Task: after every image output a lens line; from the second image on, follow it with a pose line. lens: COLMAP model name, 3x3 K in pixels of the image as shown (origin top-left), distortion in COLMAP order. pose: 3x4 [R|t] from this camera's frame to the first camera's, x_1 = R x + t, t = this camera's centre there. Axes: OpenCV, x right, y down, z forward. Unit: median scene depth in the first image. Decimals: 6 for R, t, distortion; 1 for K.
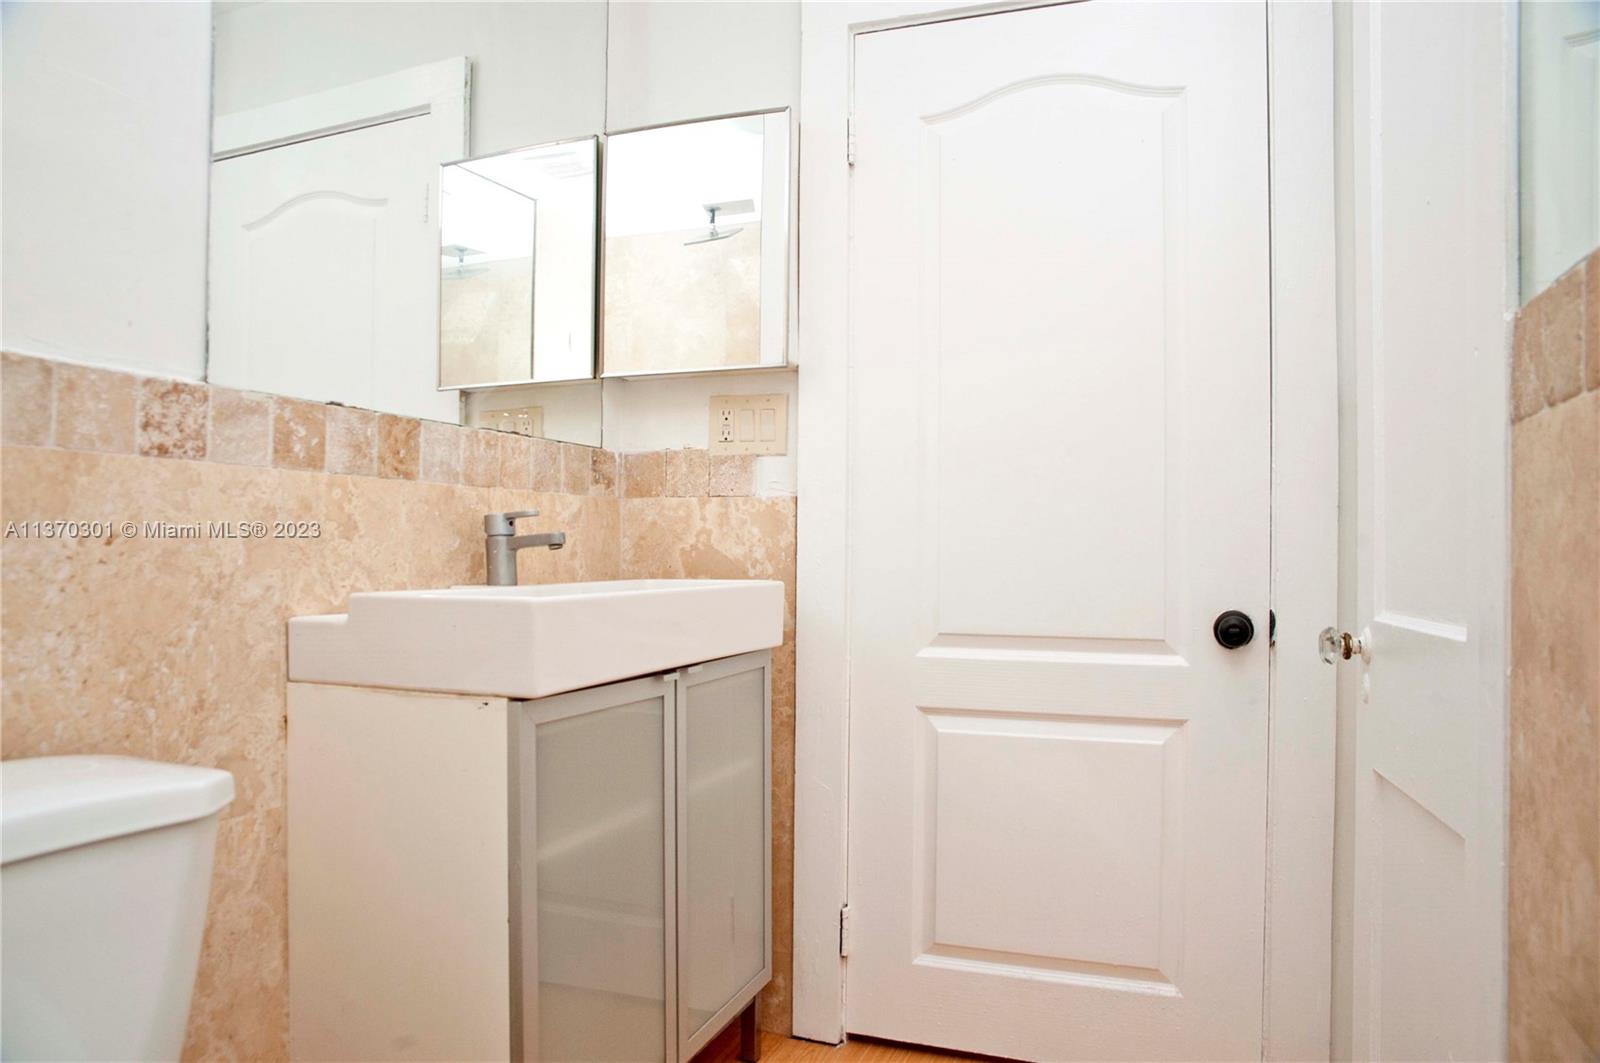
lens RADIAL K [[1104.4, 0, 801.6], [0, 1104.4, 539.2], [0, 0, 1]] dist [-0.112493, 0.088198]
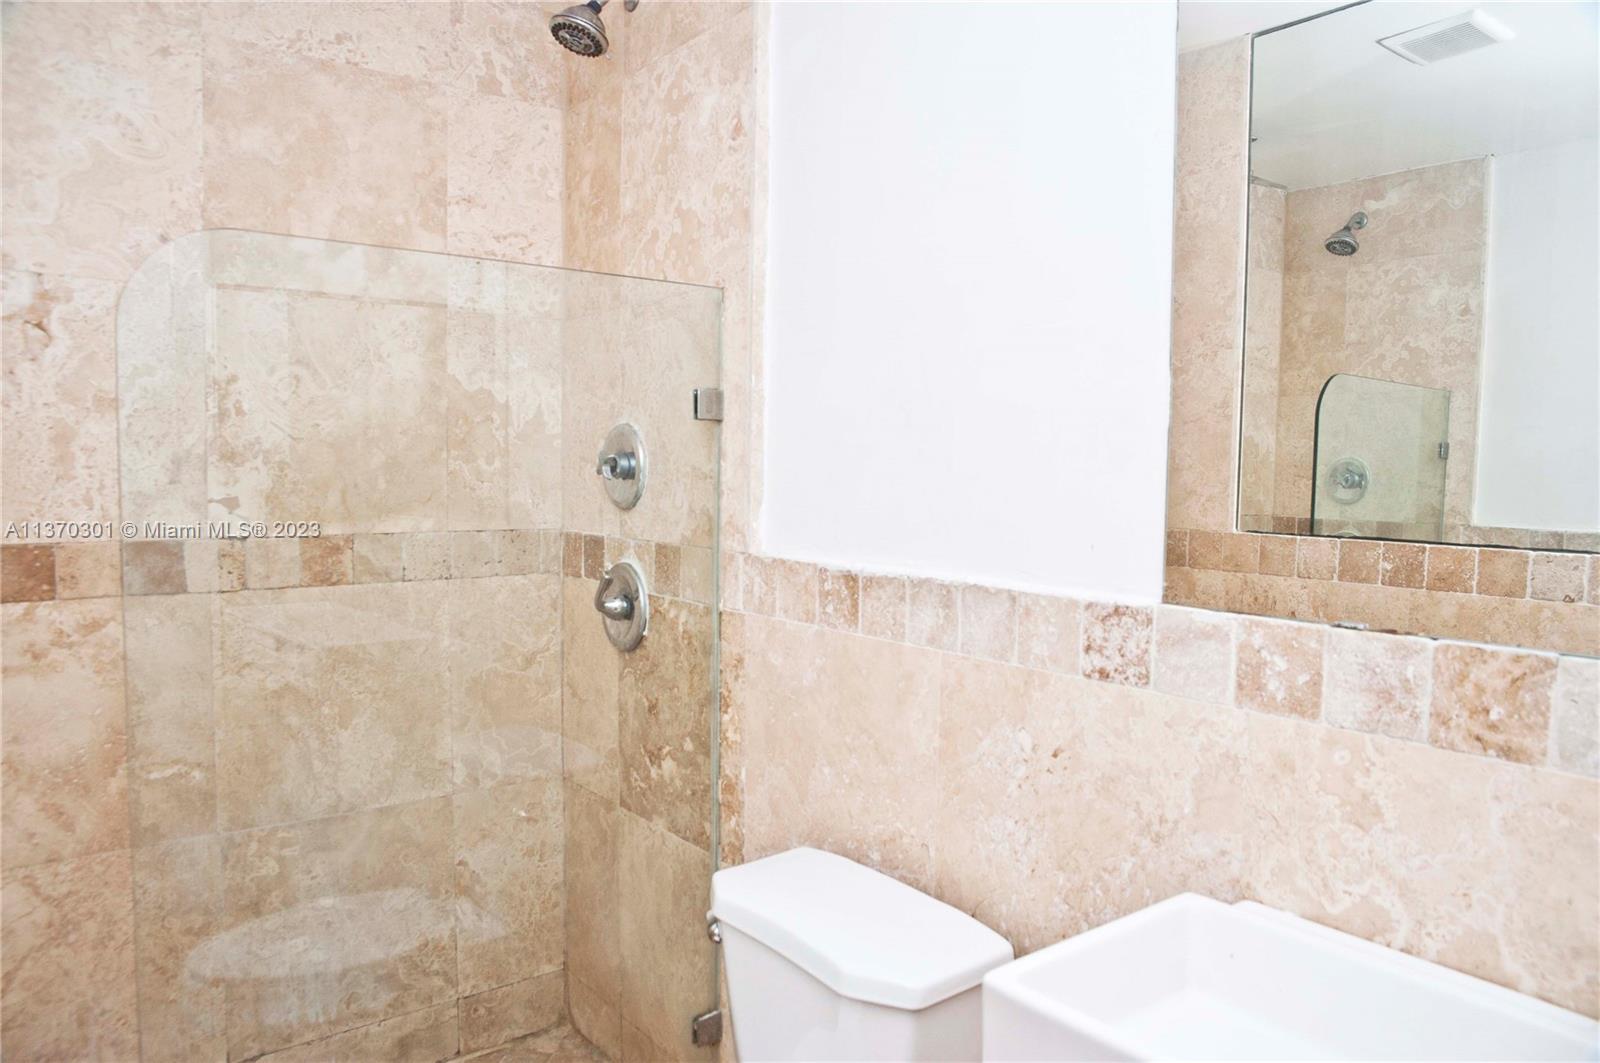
lens RADIAL K [[1104.4, 0, 795.8], [0, 1104.4, 533.6], [0, 0, 1]] dist [-0.112493, 0.088198]
pose [[-0.527096, 0.050802, -0.848286, 0.375286], [0.000709, 0.998238, 0.059341, -0.259599], [0.849806, 0.030677, -0.526203, 1.230388]]
